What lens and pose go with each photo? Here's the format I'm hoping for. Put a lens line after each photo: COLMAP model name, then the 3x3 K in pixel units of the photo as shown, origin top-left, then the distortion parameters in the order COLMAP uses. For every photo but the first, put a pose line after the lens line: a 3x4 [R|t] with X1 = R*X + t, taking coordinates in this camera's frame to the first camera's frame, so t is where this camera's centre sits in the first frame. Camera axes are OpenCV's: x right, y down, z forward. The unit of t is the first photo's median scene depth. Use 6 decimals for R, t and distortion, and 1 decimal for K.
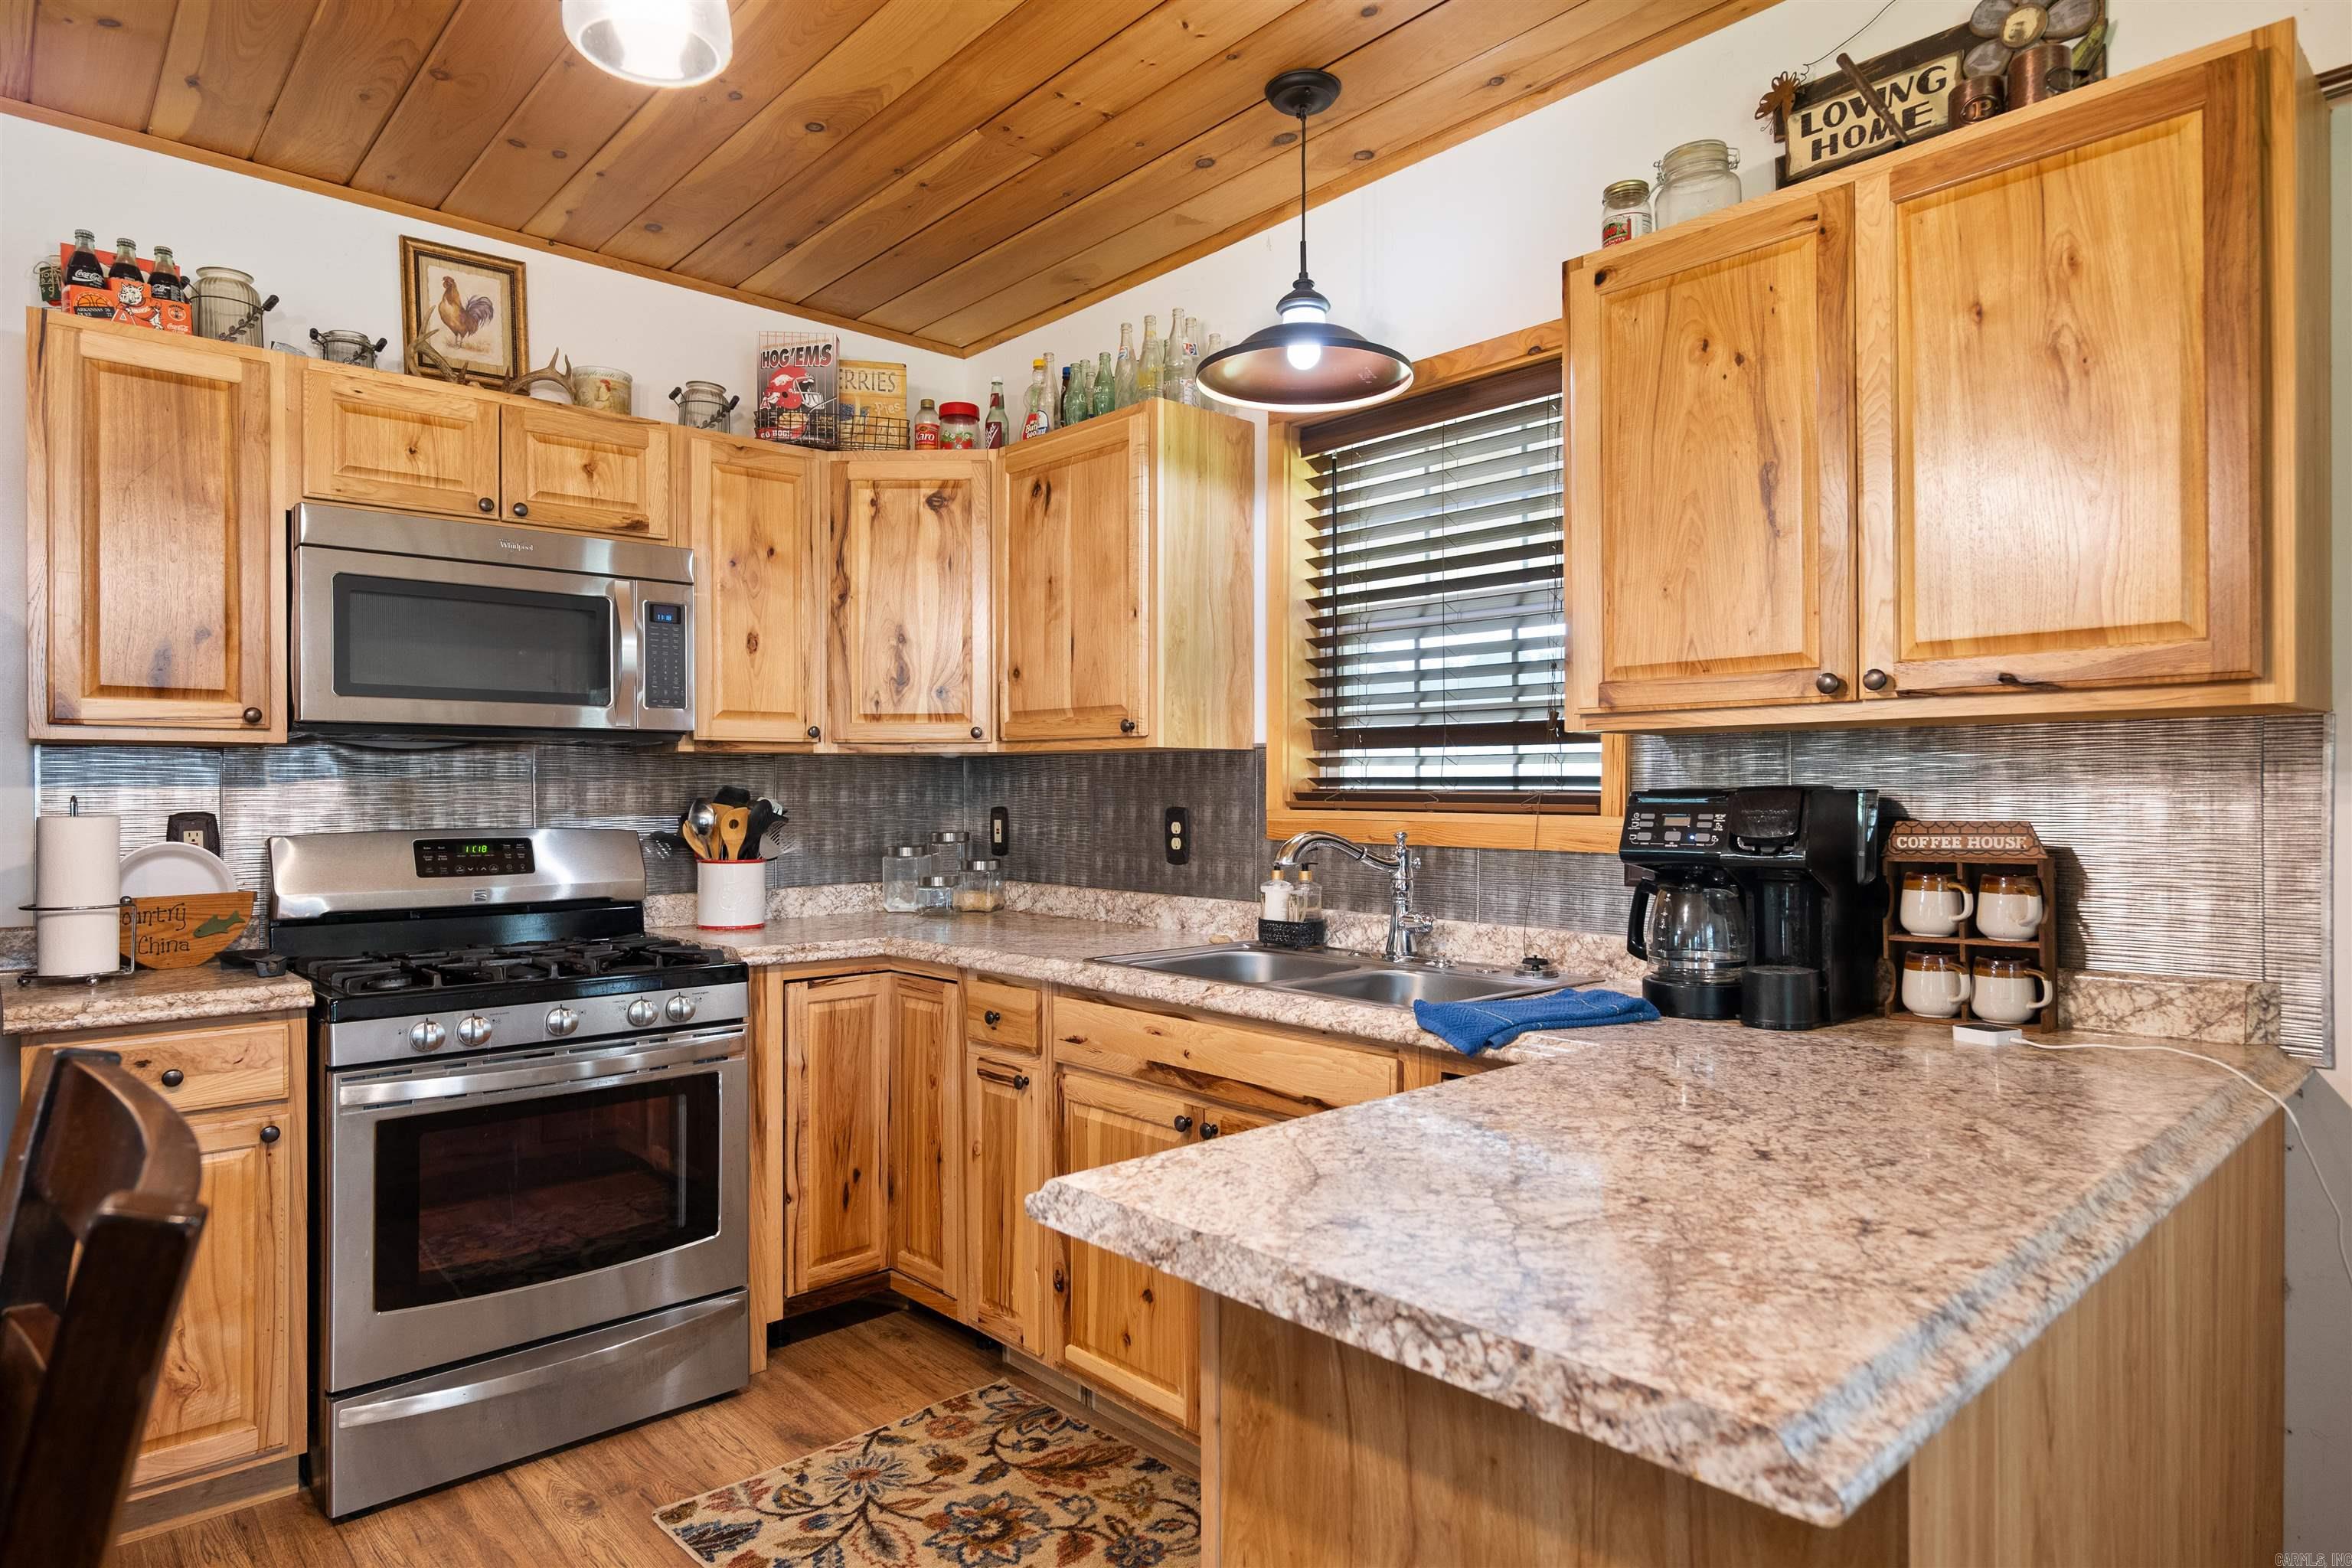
lens RADIAL K [[1321.1, 0, 1175.1], [0, 1321.1, 790.8], [0, 0, 1]] dist [0.000028, 0.001391]
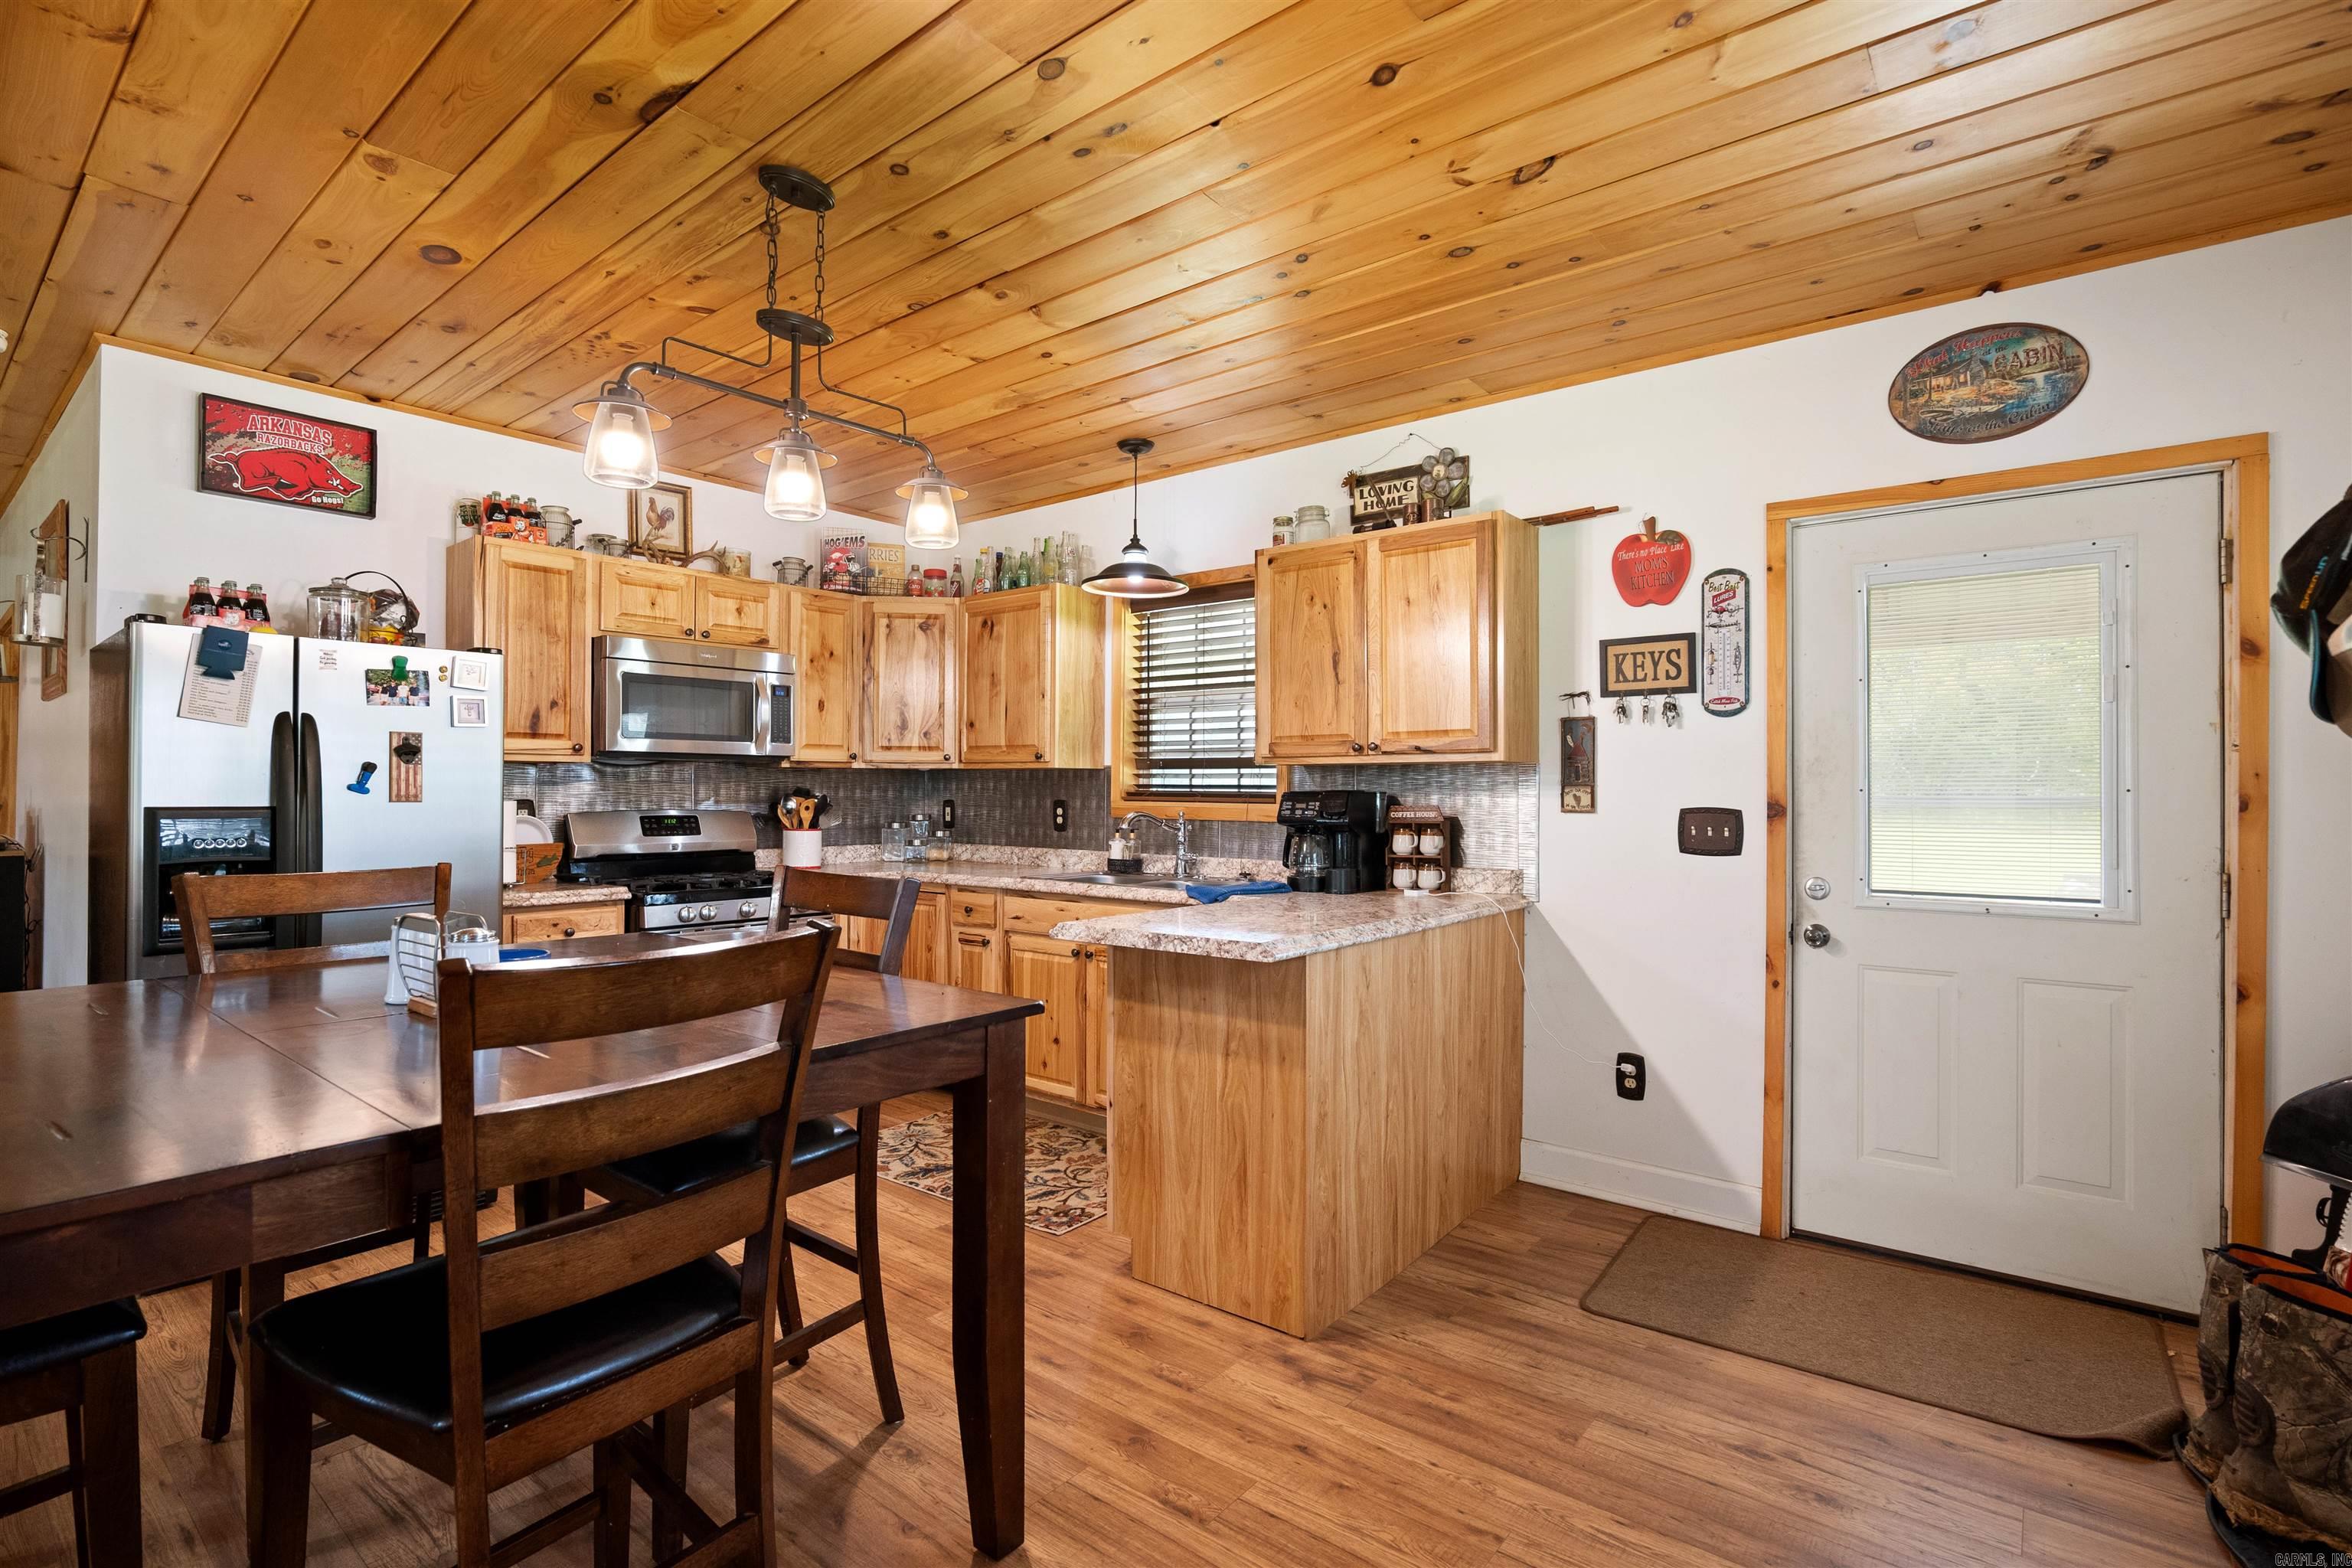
lens RADIAL K [[1089.1, 0, 1173.7], [0, 1089.1, 787.8], [0, 0, 1]] dist [-0.028989, 0.007190]
pose [[0.987885, 0.006268, 0.155059, -0.088613], [-0.005736, 0.999976, -0.003880, 0.000935], [-0.155080, 0.002944, 0.987898, -0.575442]]
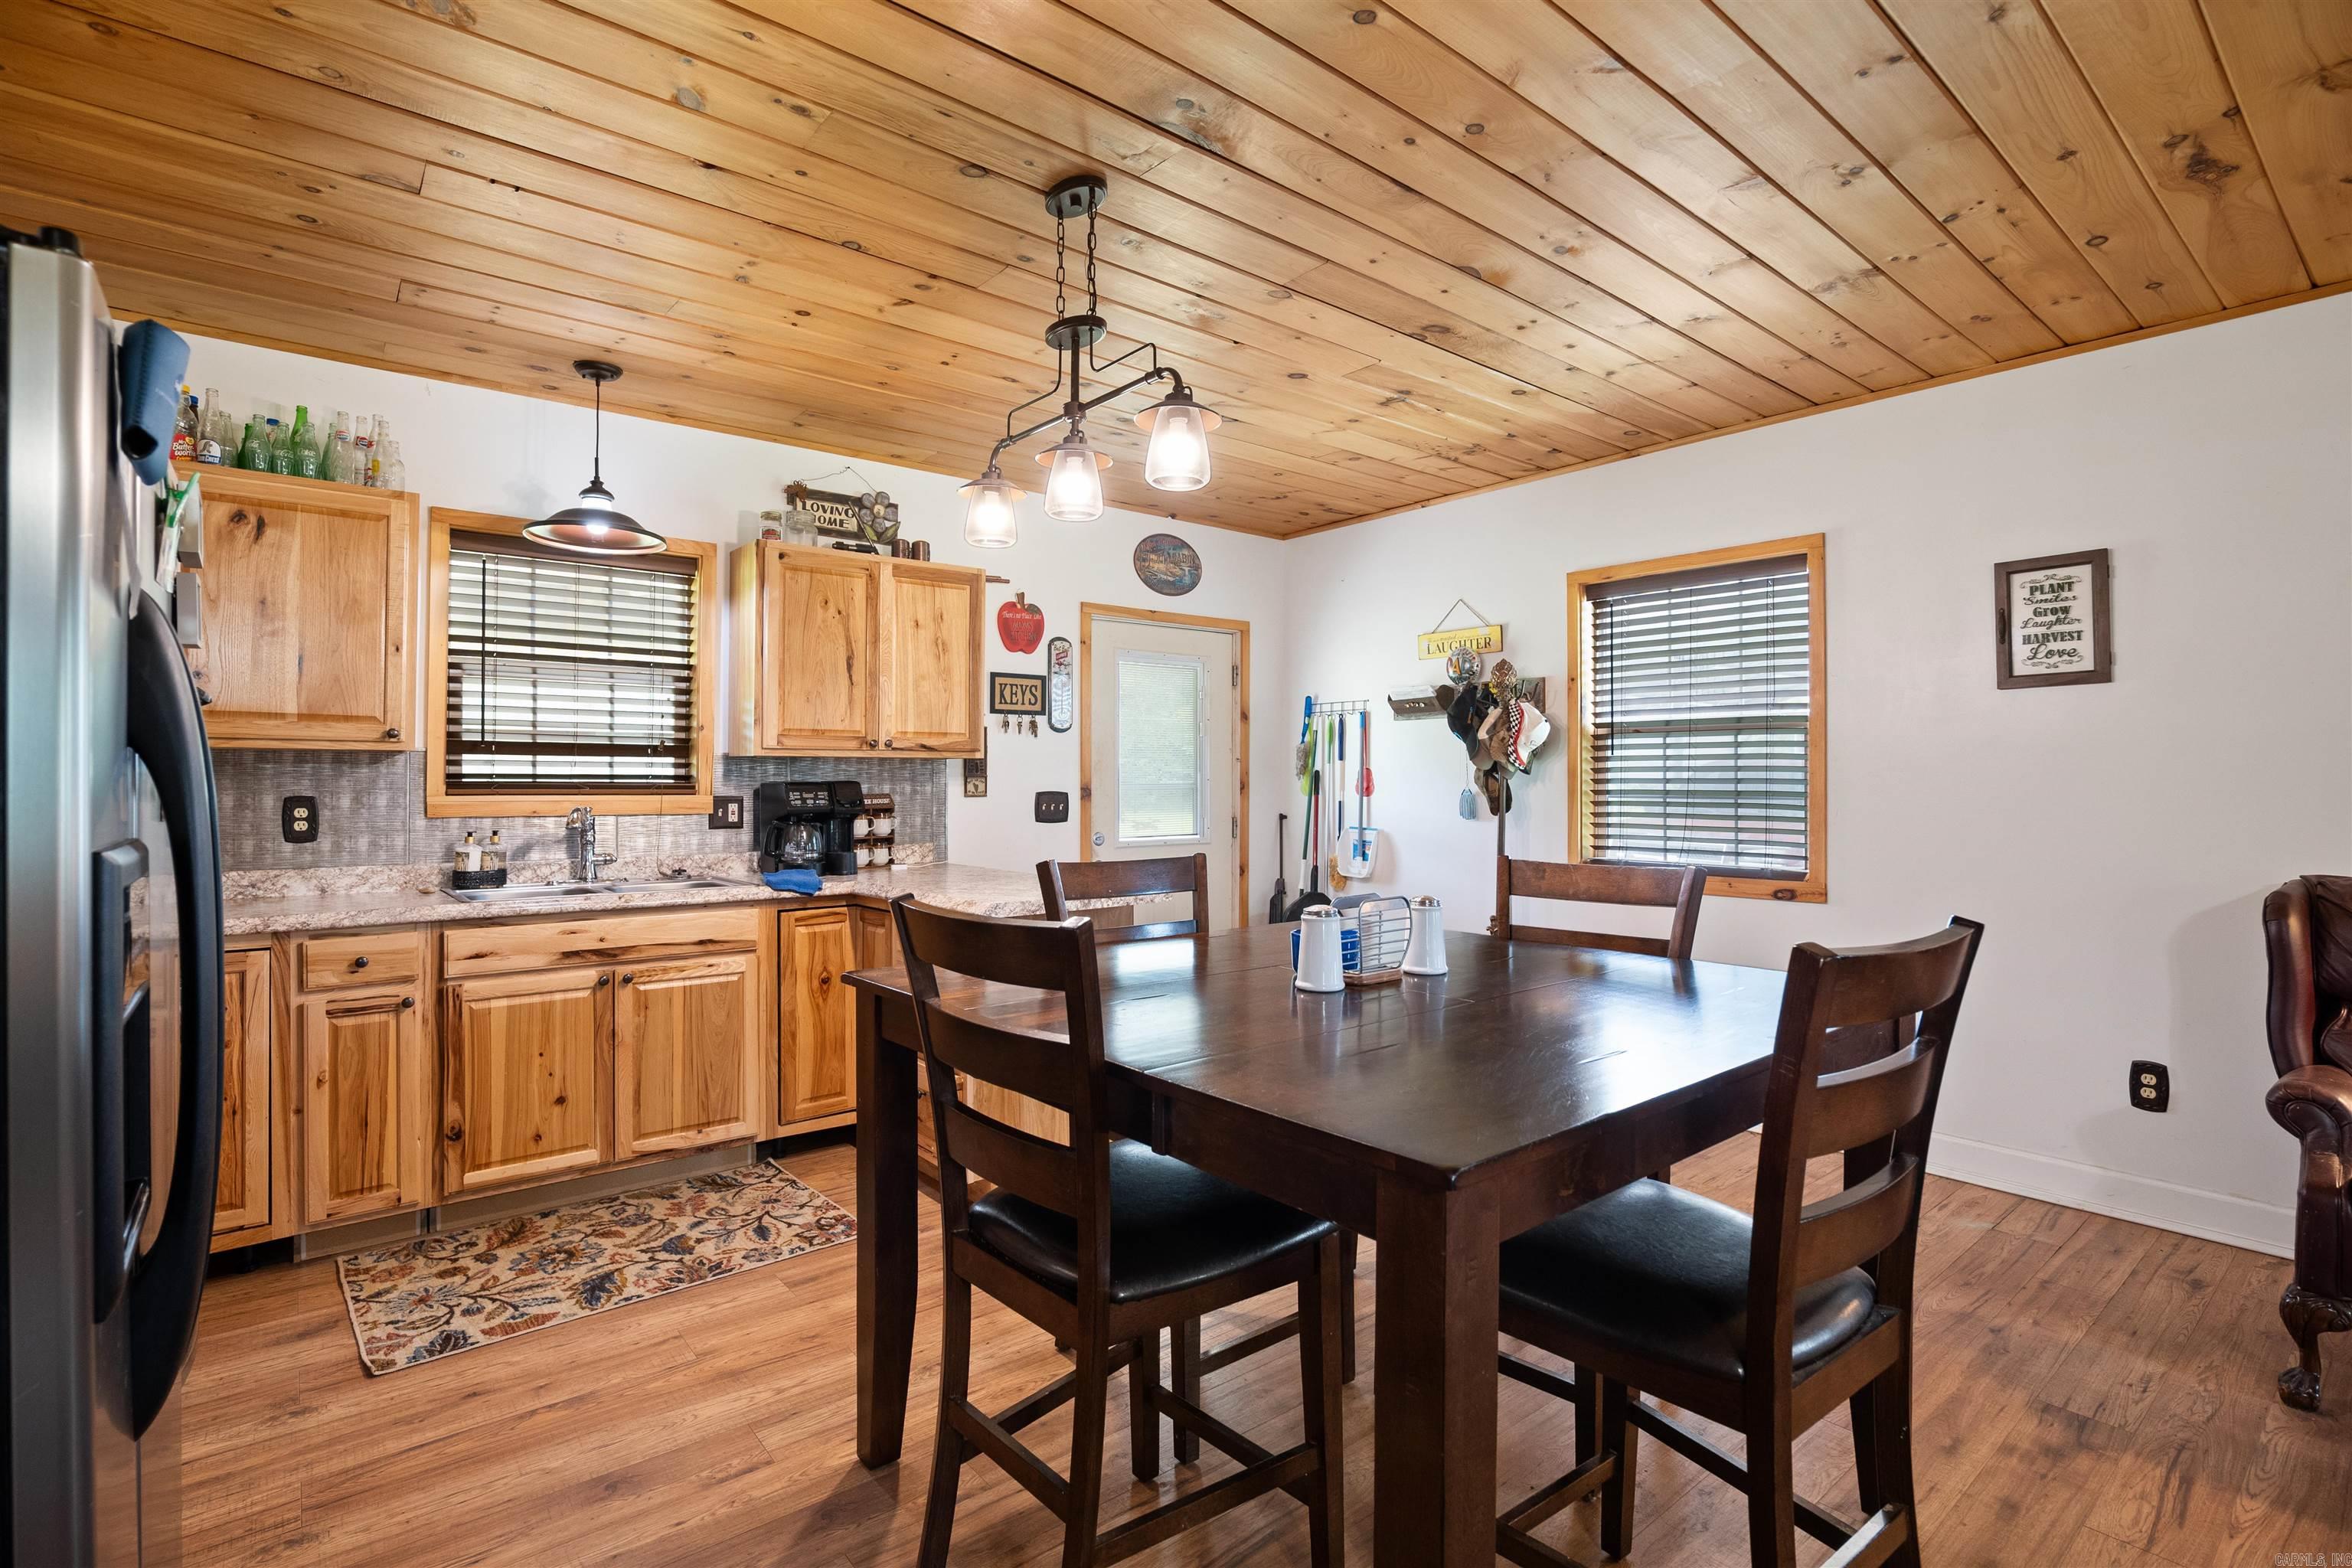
lens RADIAL K [[1102.5, 0, 1181.4], [0, 1102.5, 769.9], [0, 0, 1]] dist [-0.033890, 0.015307]
pose [[0.051128, 0.010525, 0.998637, -1.112365], [-0.000920, 0.999945, -0.010491, -0.002143], [-0.998692, -0.000382, 0.051134, 0.160699]]
